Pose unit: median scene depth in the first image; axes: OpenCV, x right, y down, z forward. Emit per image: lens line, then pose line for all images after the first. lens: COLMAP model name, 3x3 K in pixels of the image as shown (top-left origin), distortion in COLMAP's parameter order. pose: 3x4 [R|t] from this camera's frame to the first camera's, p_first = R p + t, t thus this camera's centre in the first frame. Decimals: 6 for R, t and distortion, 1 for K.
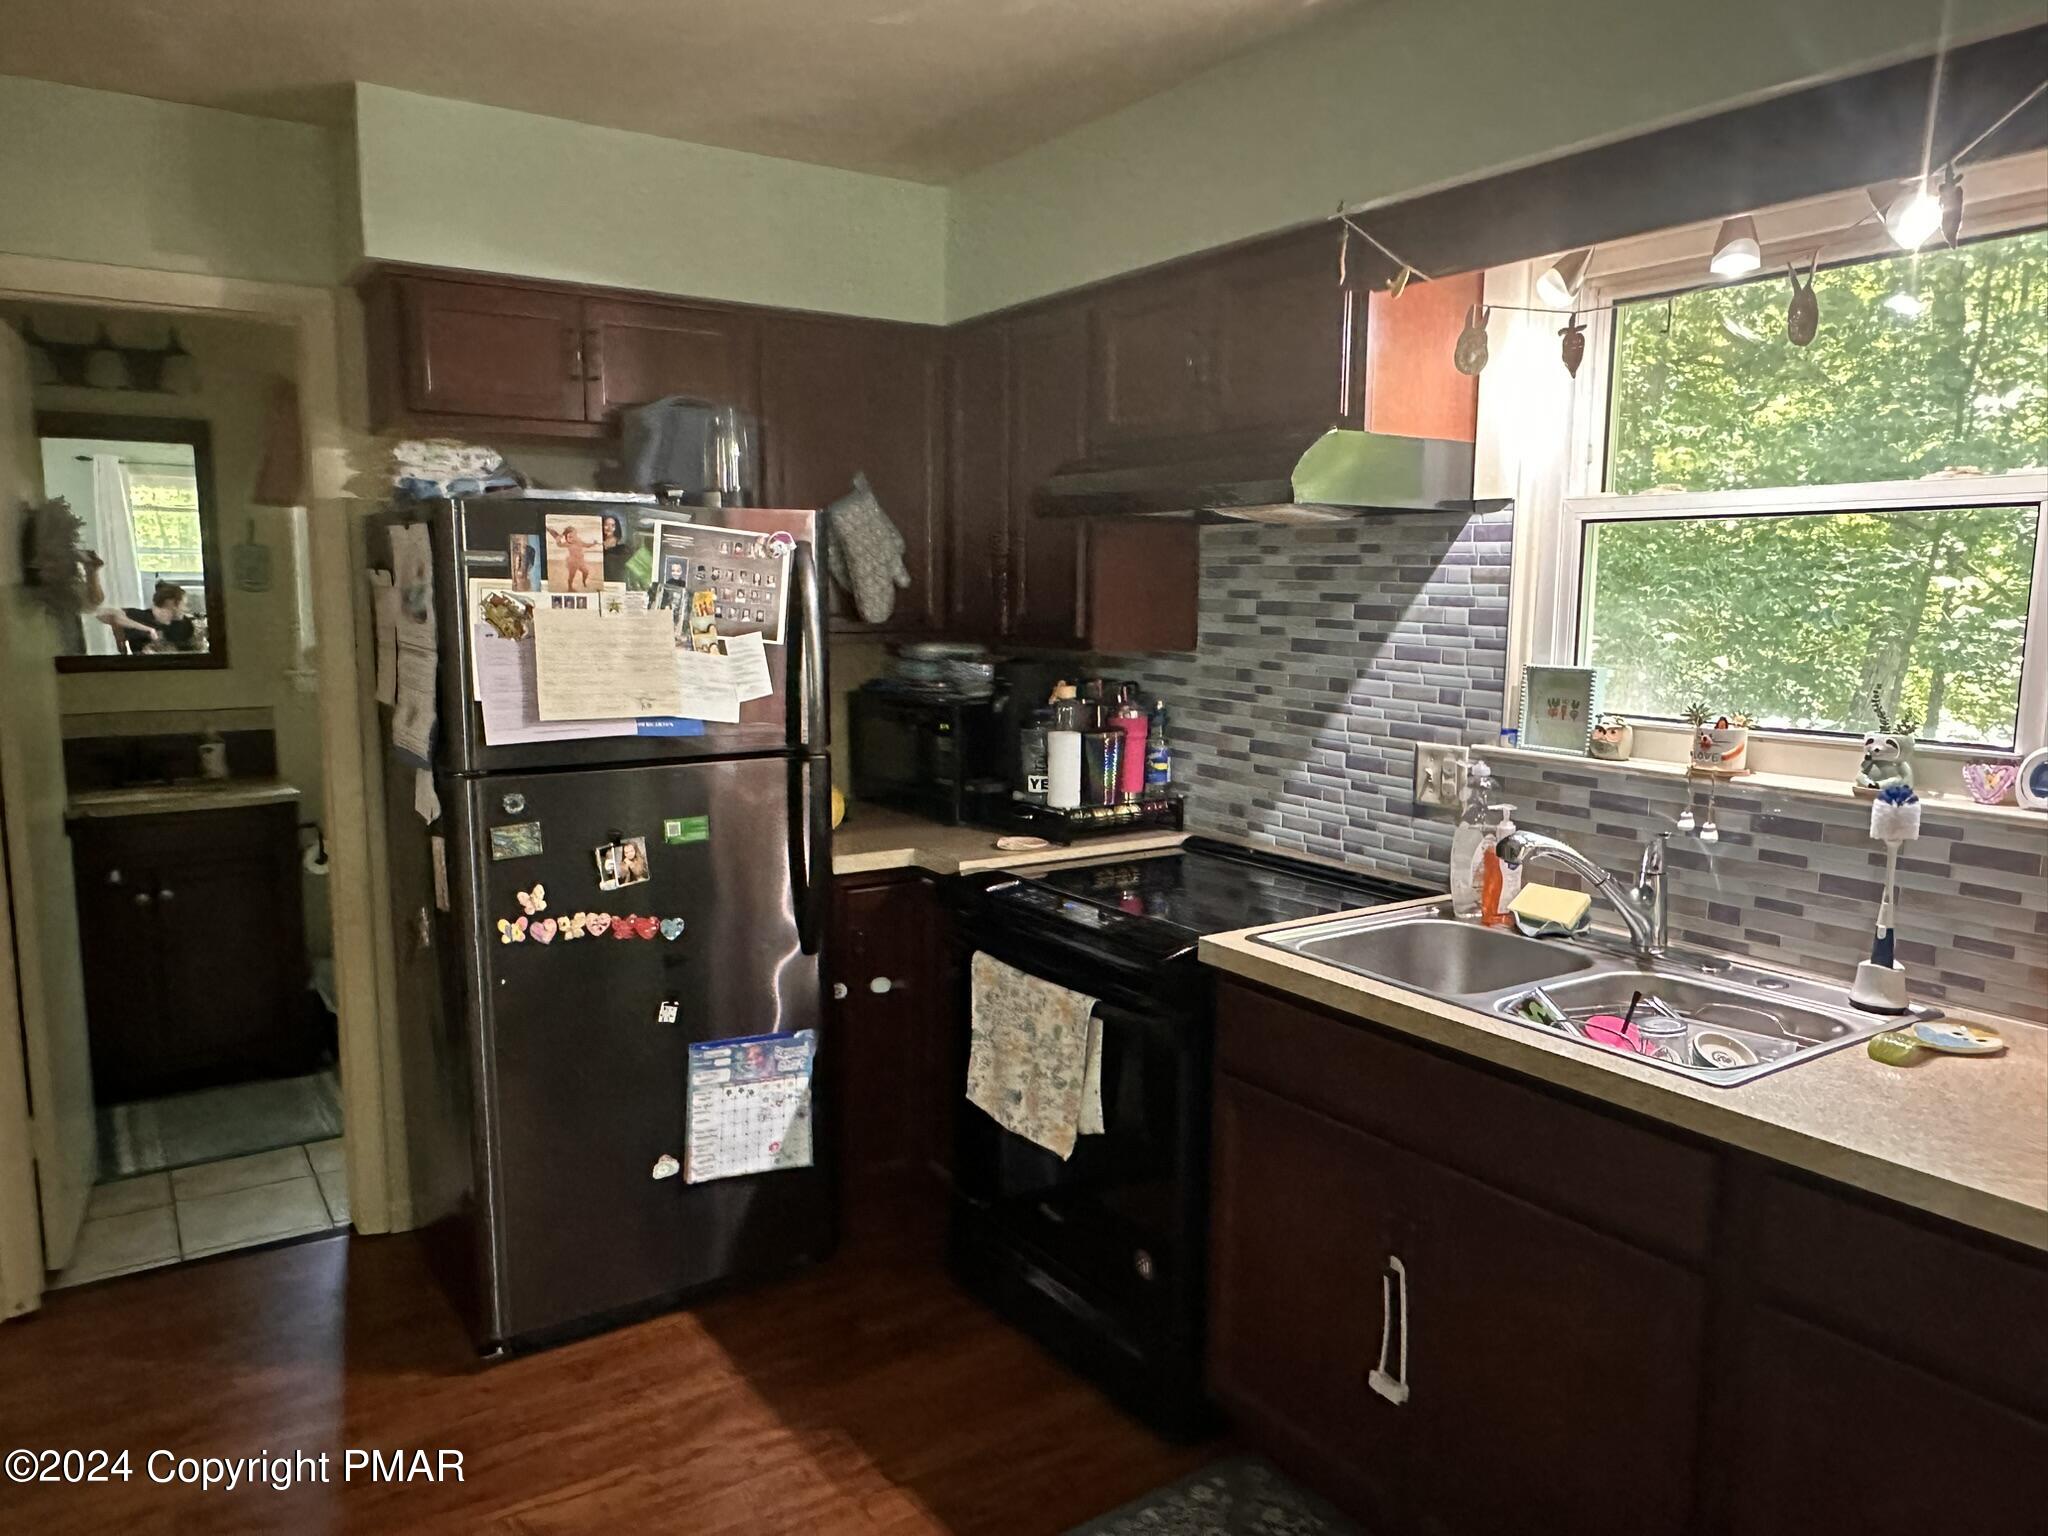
lens RADIAL K [[1422.0, 0, 1024.1], [0, 1422.0, 766.2], [0, 0, 1]] dist [0.000795, 0.000747]
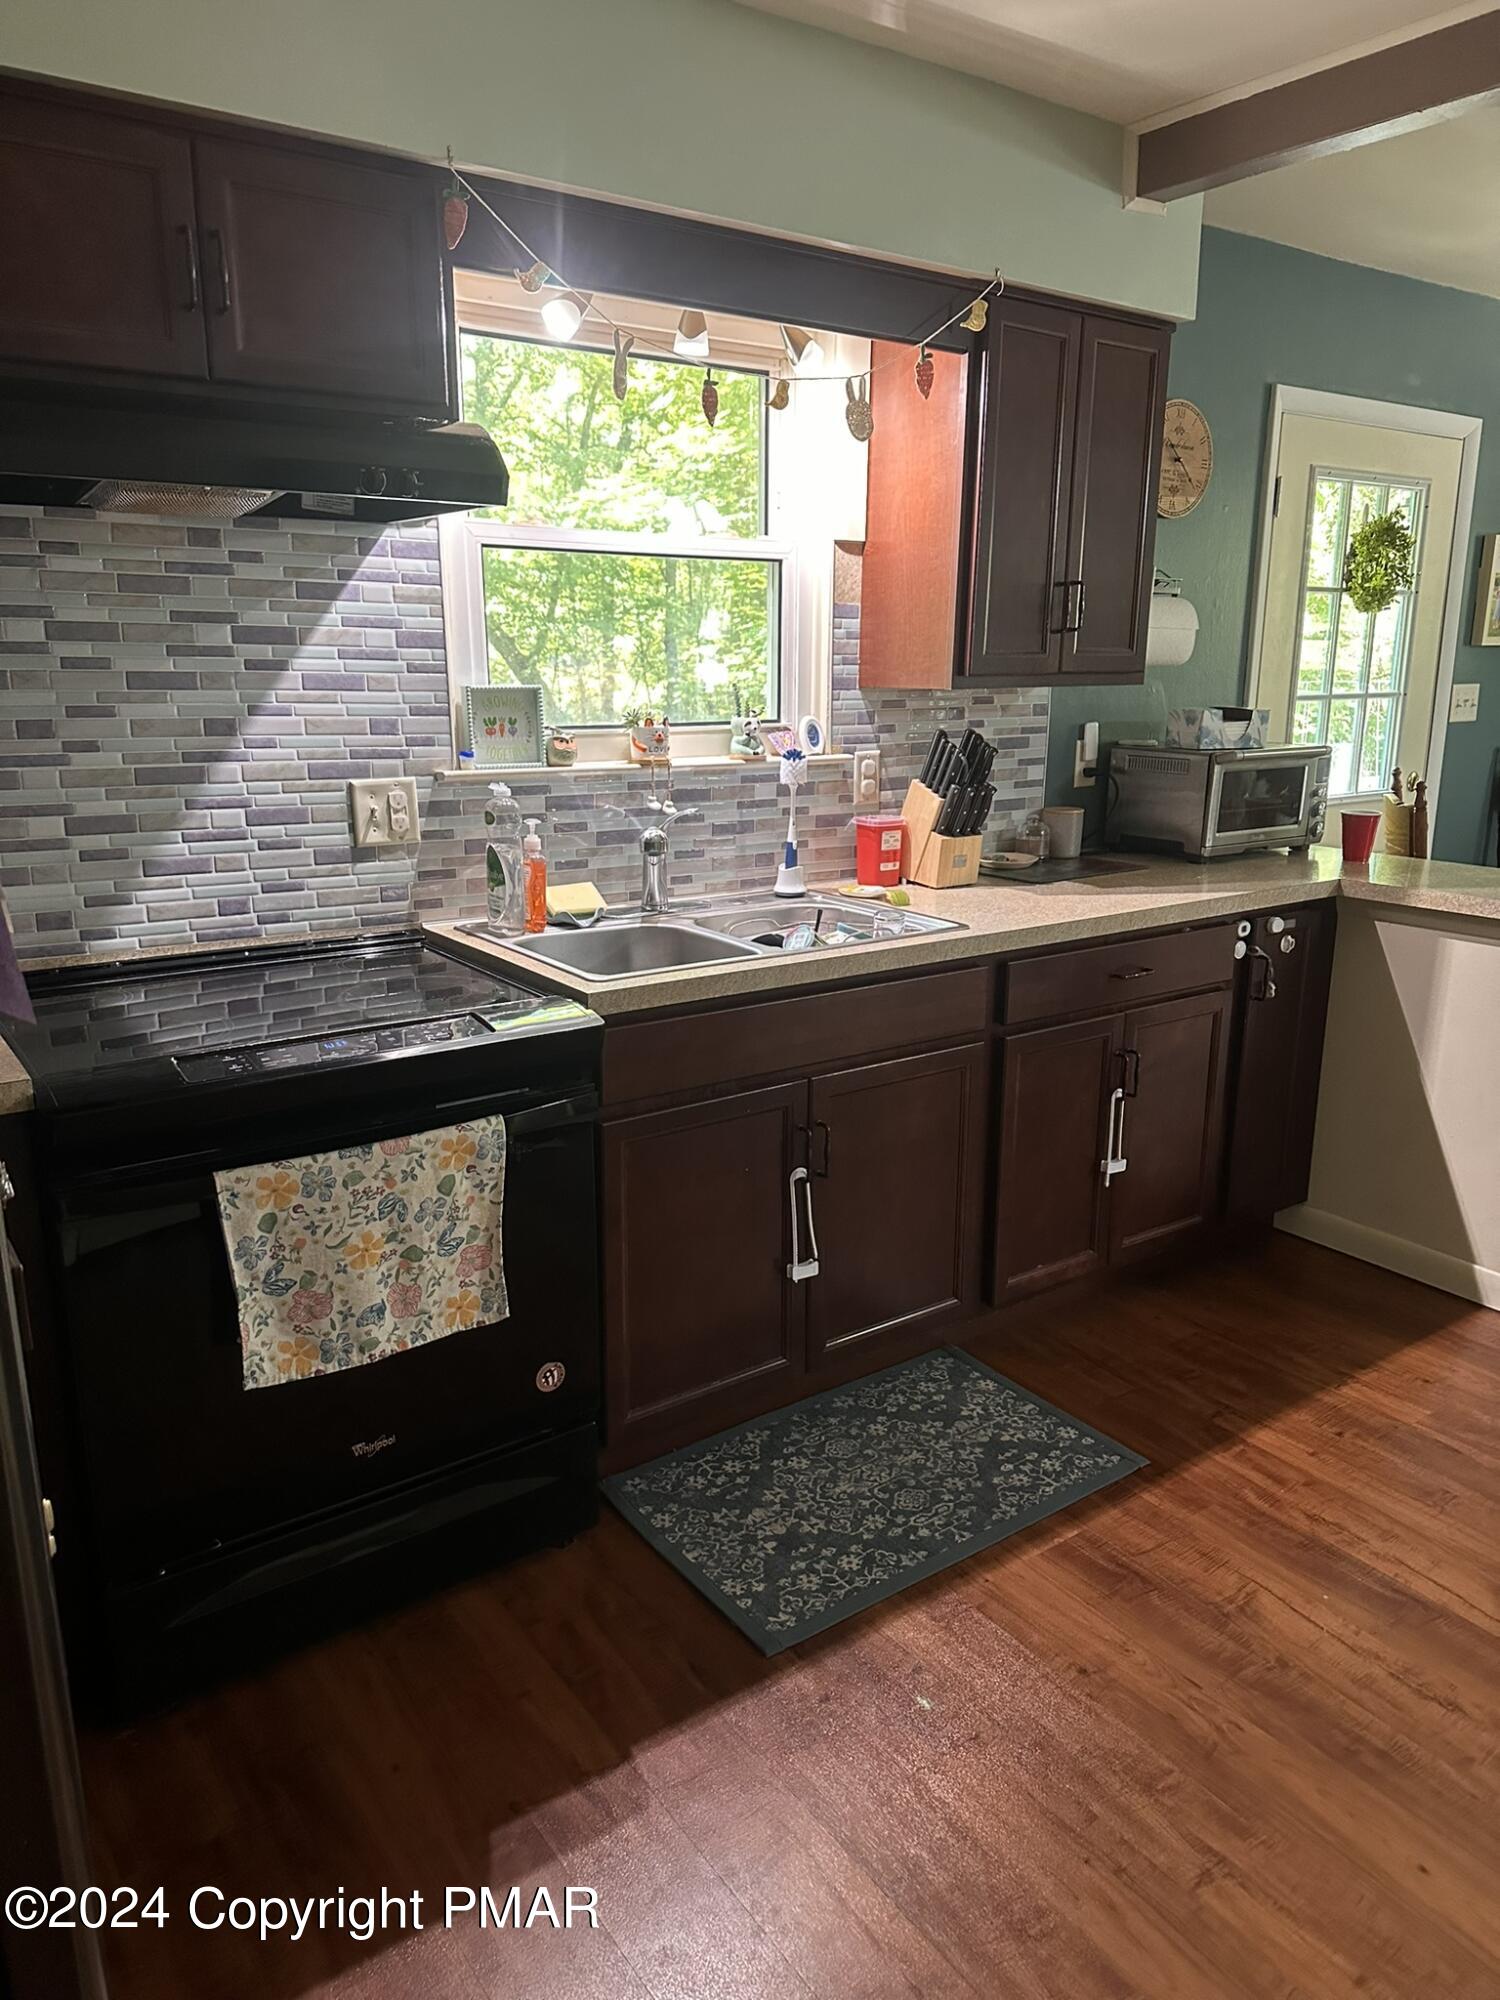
lens RADIAL K [[1397.8, 0, 747.4], [0, 1397.8, 1006.7], [0, 0, 1]] dist [0.048658, -0.082286]
pose [[-0.025720, -0.251412, 0.967538, -0.651961], [0.120563, 0.960014, 0.252661, -0.075730], [-0.992372, 0.123147, 0.005619, 0.766523]]
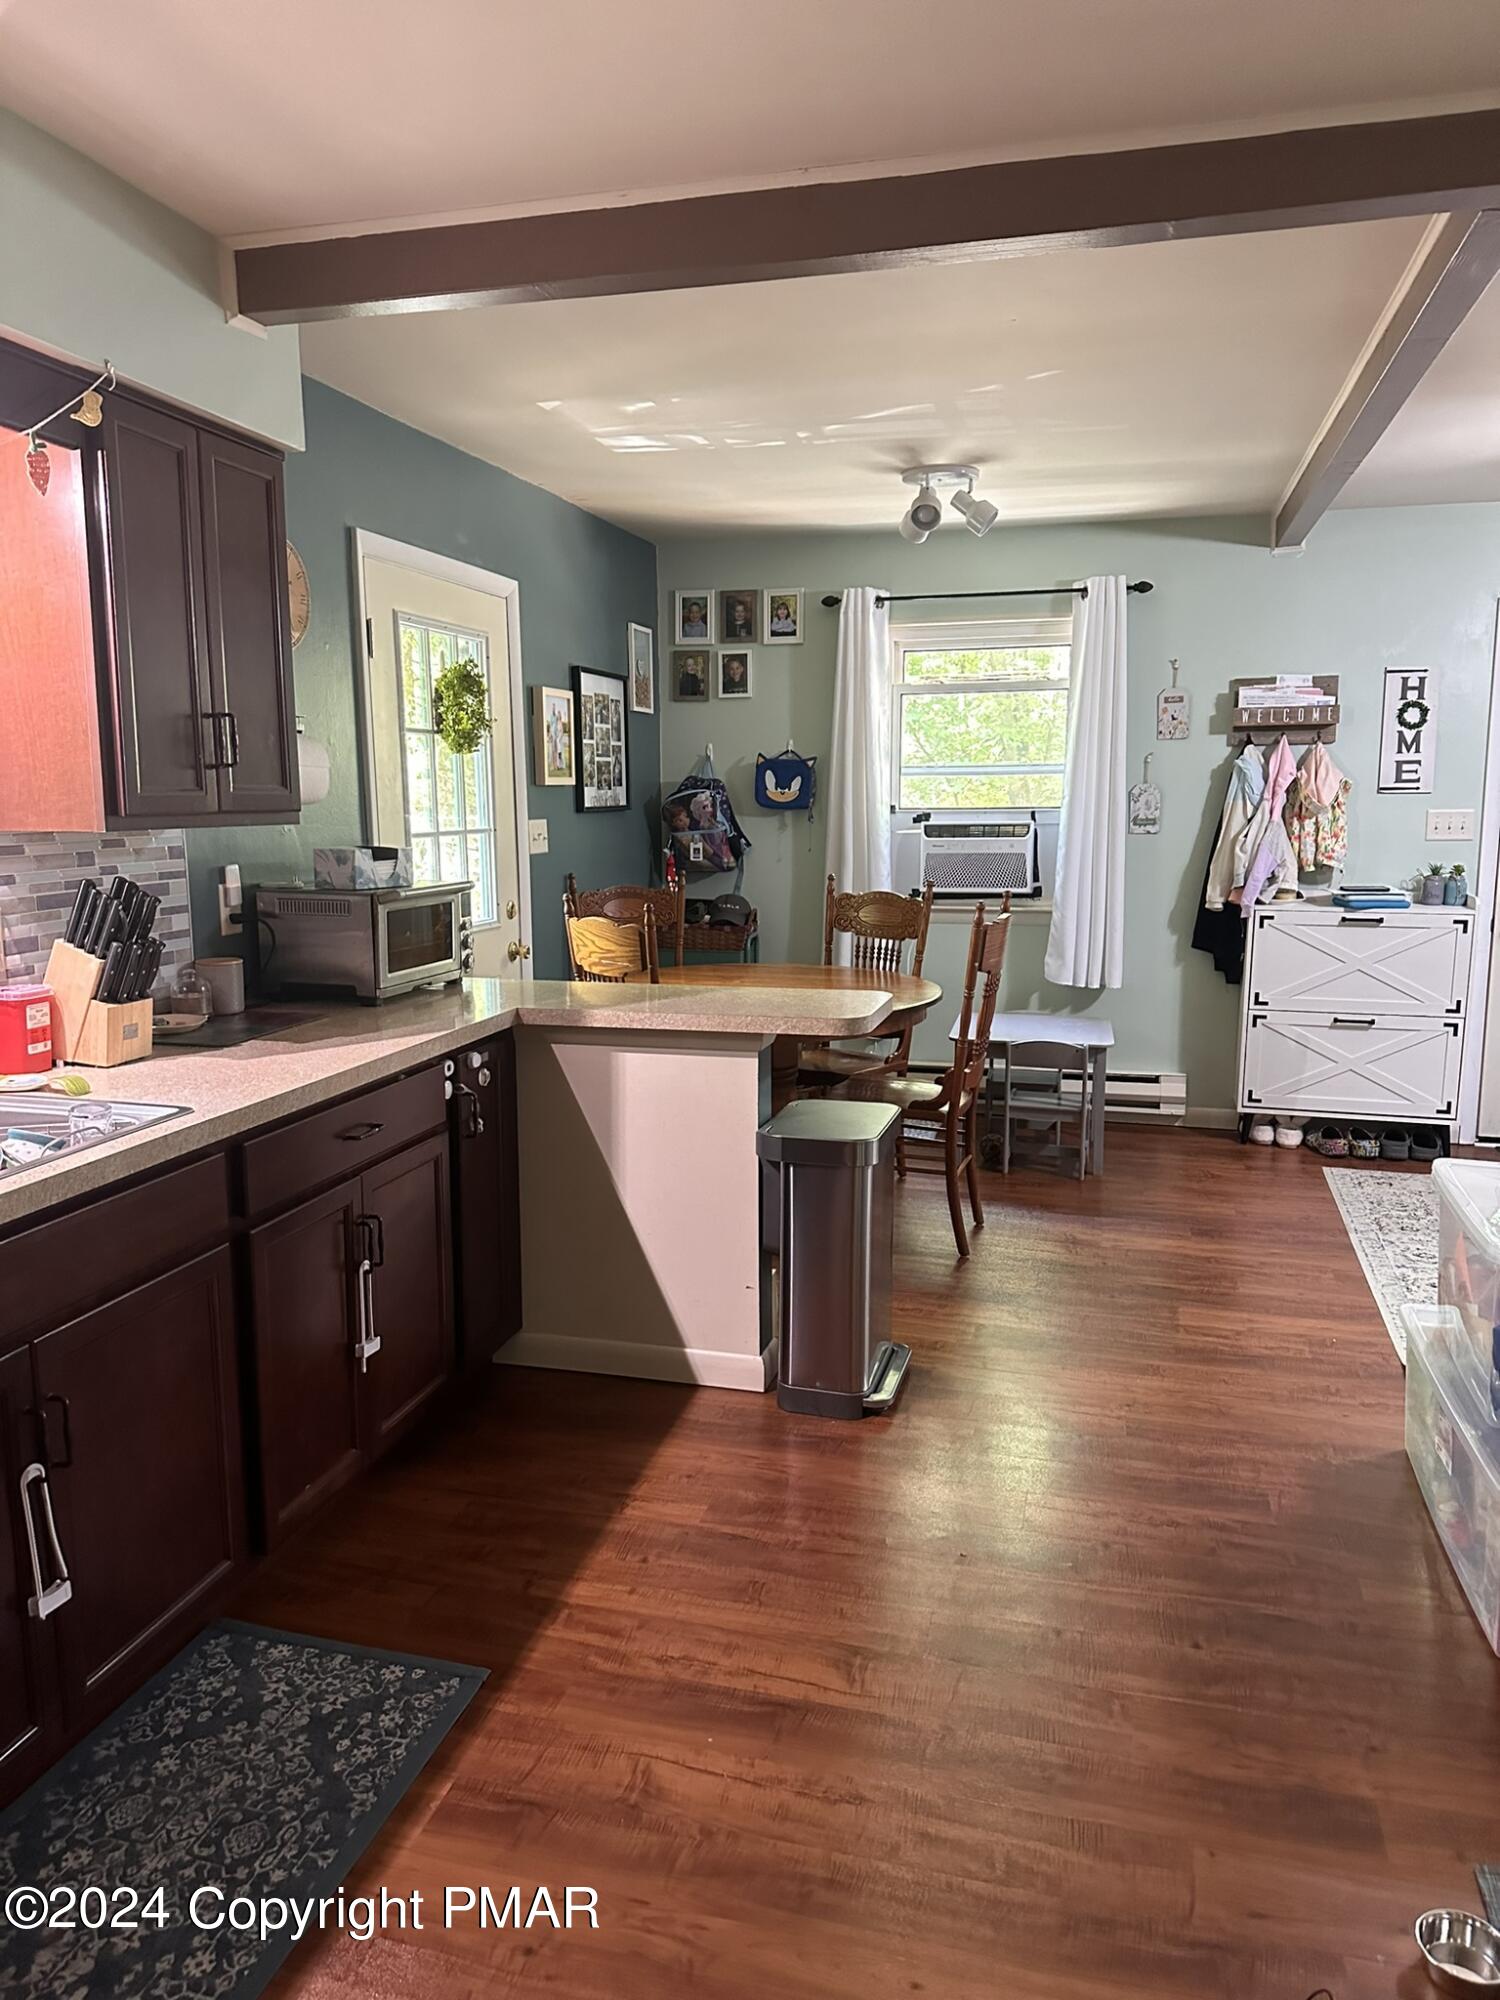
lens RADIAL K [[1383.8, 0, 754.2], [0, 1383.8, 997.1], [0, 0, 1]] dist [0.053199, -0.074769]
pose [[-0.664175, -0.115949, 0.738531, -0.510819], [0.087154, 0.969153, 0.230536, -0.085615], [-0.742480, 0.217482, -0.633581, 0.866104]]
